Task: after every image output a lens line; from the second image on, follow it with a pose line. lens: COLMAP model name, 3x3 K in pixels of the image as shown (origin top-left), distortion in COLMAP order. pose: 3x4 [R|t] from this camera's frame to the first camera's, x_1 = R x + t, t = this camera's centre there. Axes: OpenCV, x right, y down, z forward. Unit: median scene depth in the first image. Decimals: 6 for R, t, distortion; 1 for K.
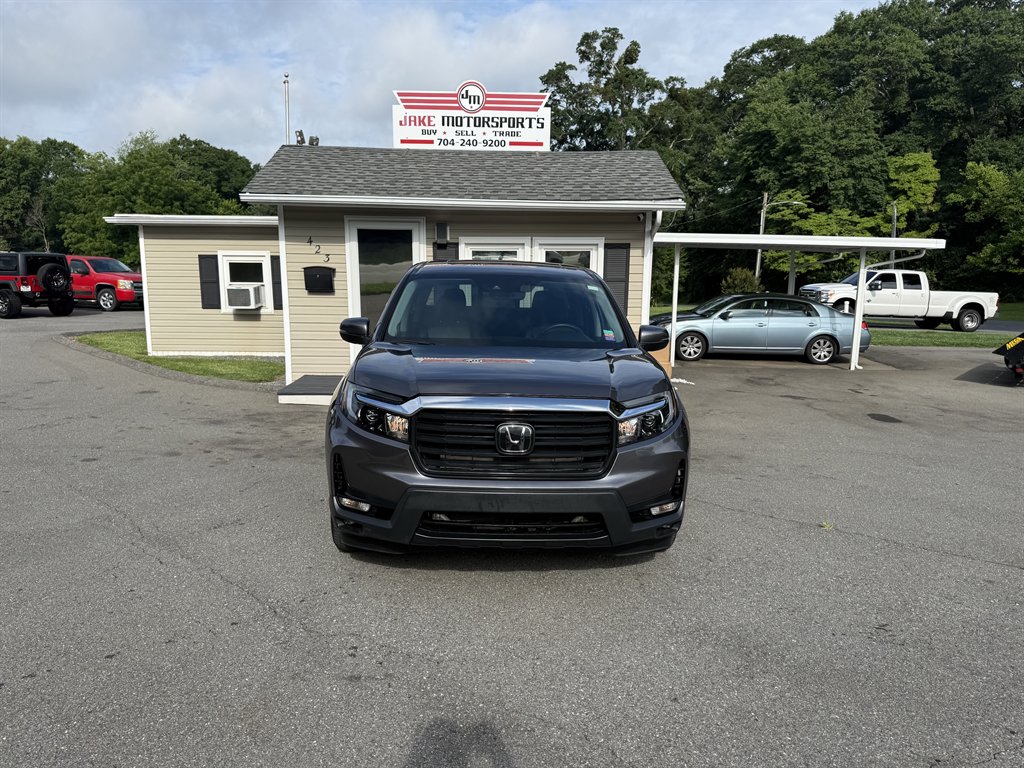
lens RADIAL K [[714.5, 0, 516.0], [0, 714.5, 382.0], [0, 0, 1]] dist [0.034508, -0.036304]
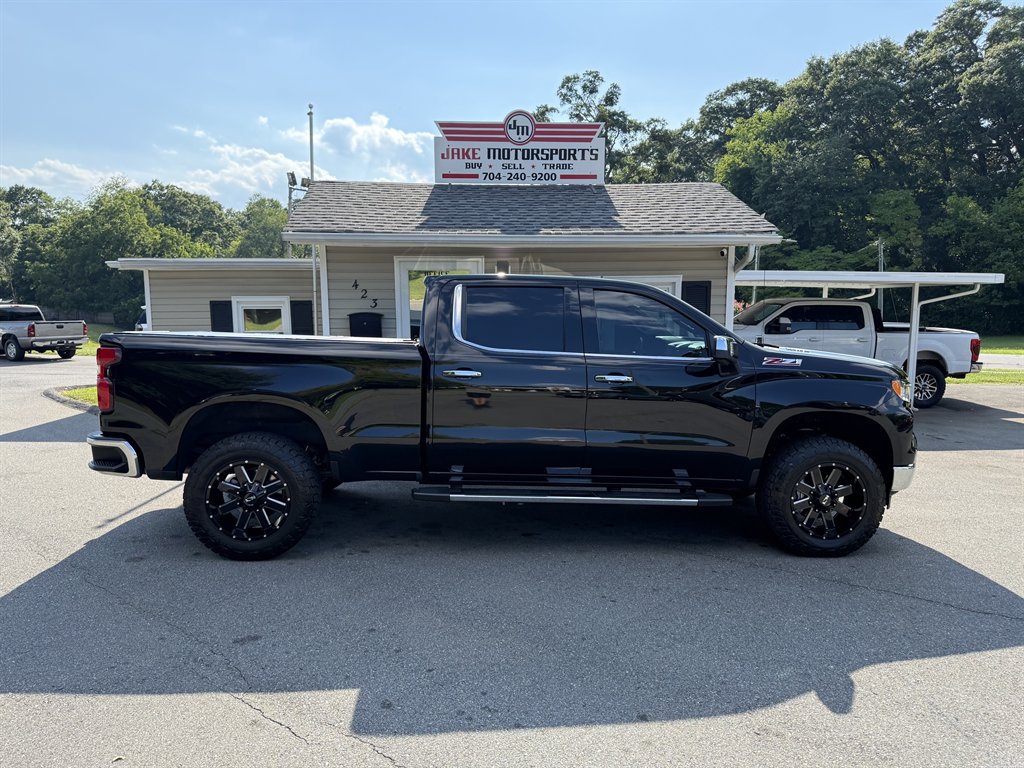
lens RADIAL K [[714.5, 0, 515.1], [0, 714.5, 387.7], [0, 0, 1]] dist [0.034508, -0.036304]
pose [[0.999188, -0.019040, 0.035513, -0.103067], [0.020699, 0.998683, -0.046939, -0.019276], [-0.034572, 0.047636, 0.998266, 0.092922]]
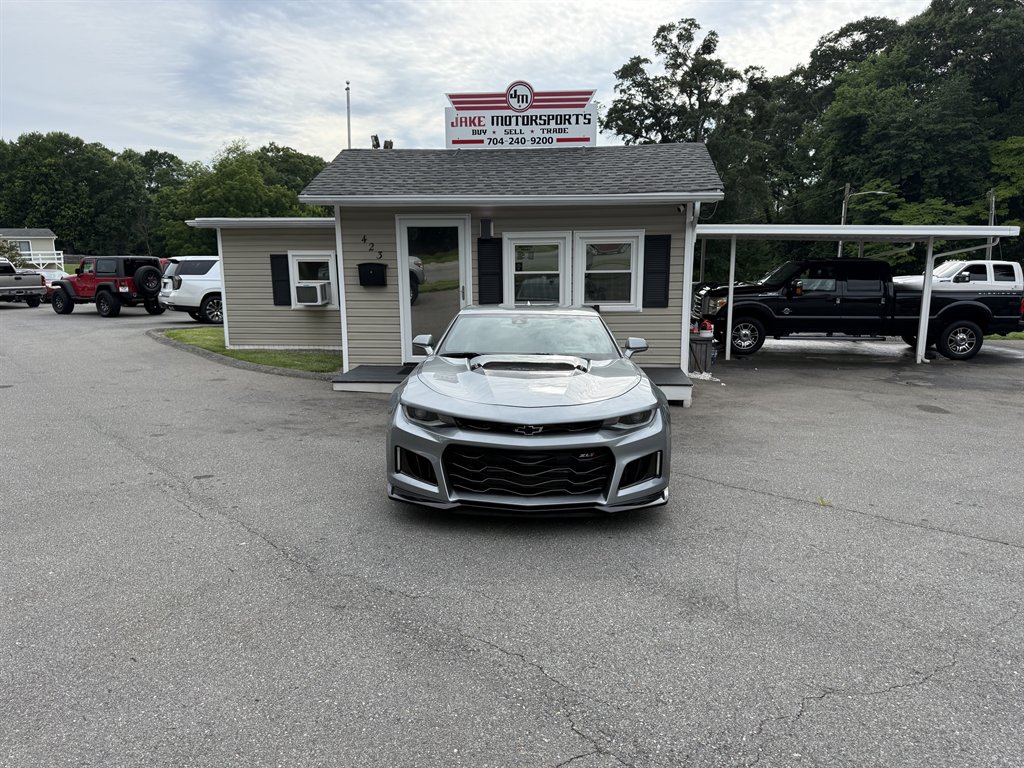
lens RADIAL K [[714.5, 0, 516.3], [0, 714.5, 390.2], [0, 0, 1]] dist [0.034508, -0.036304]
pose [[0.994080, 0.004903, -0.108542, 0.045220], [-0.003550, 0.999914, 0.012654, 0.011394], [0.108594, -0.012193, 0.994011, -0.028626]]
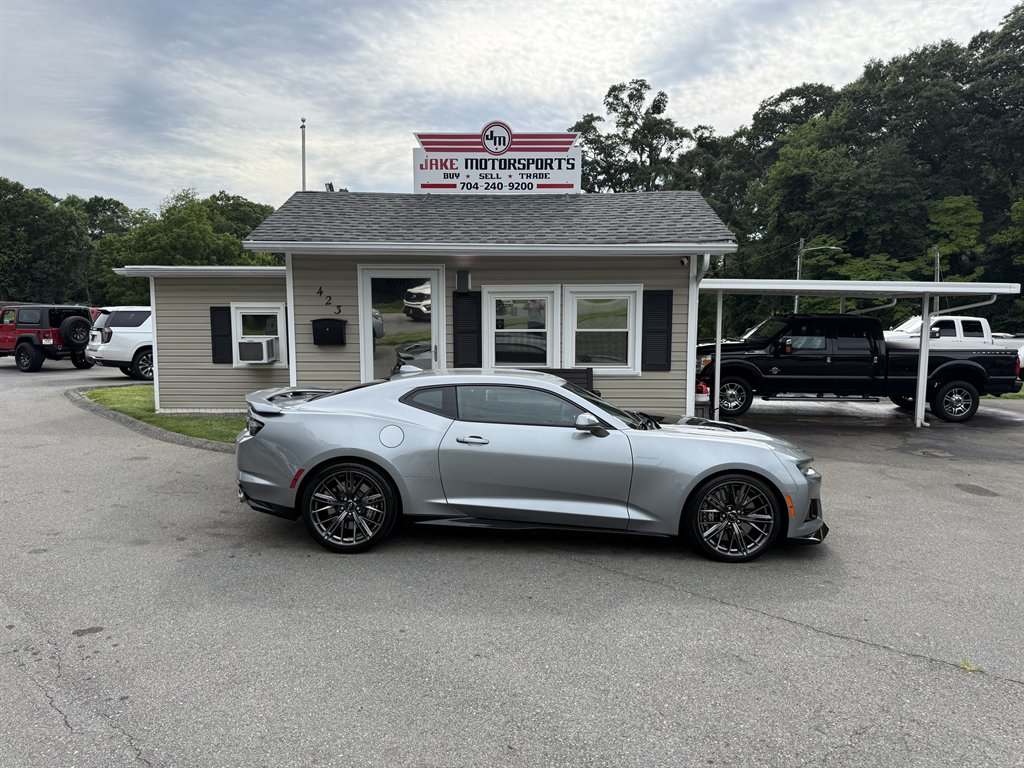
lens RADIAL K [[714.5, 0, 511.4], [0, 714.5, 377.2], [0, 0, 1]] dist [0.034508, -0.036304]
pose [[0.998894, -0.003455, -0.046895, -0.000052], [0.000063, 0.997393, -0.072156, -0.018115], [0.047022, 0.072073, 0.996290, 0.090119]]
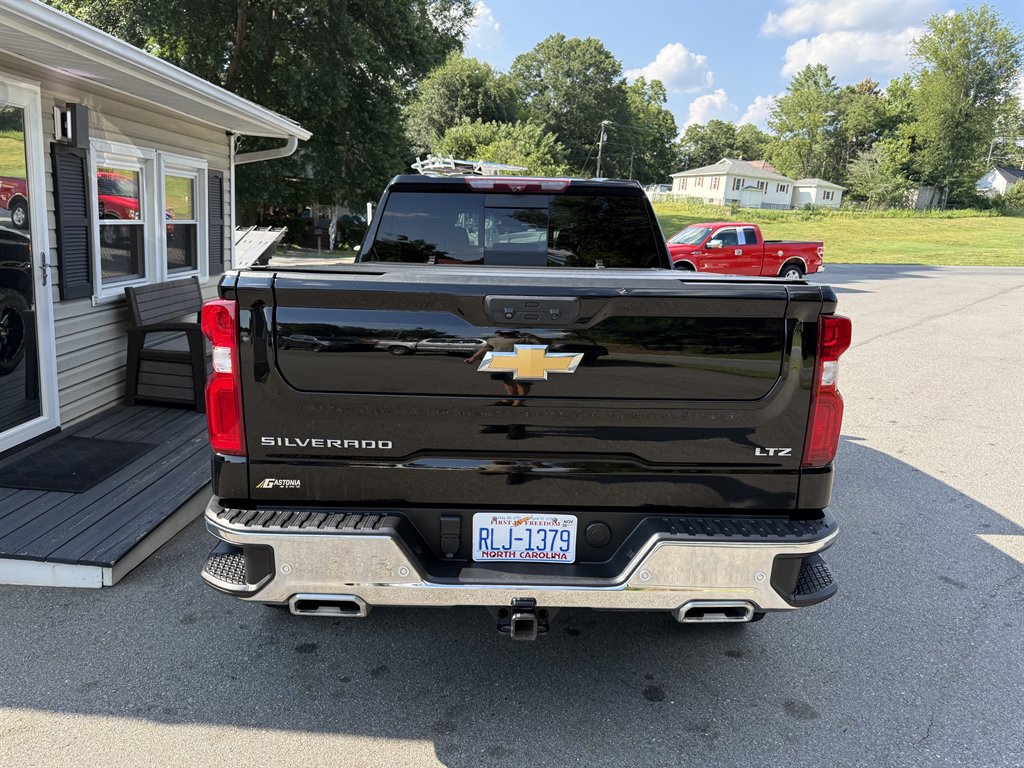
lens RADIAL K [[744.7, 0, 517.5], [0, 744.7, 380.8], [0, 0, 1]] dist [-0.001680, -0.009009]
pose [[0.004936, -0.208562, 0.977997, -0.512808], [0.104428, 0.972769, 0.206920, -0.095315], [-0.994520, 0.101109, 0.026582, 0.596731]]
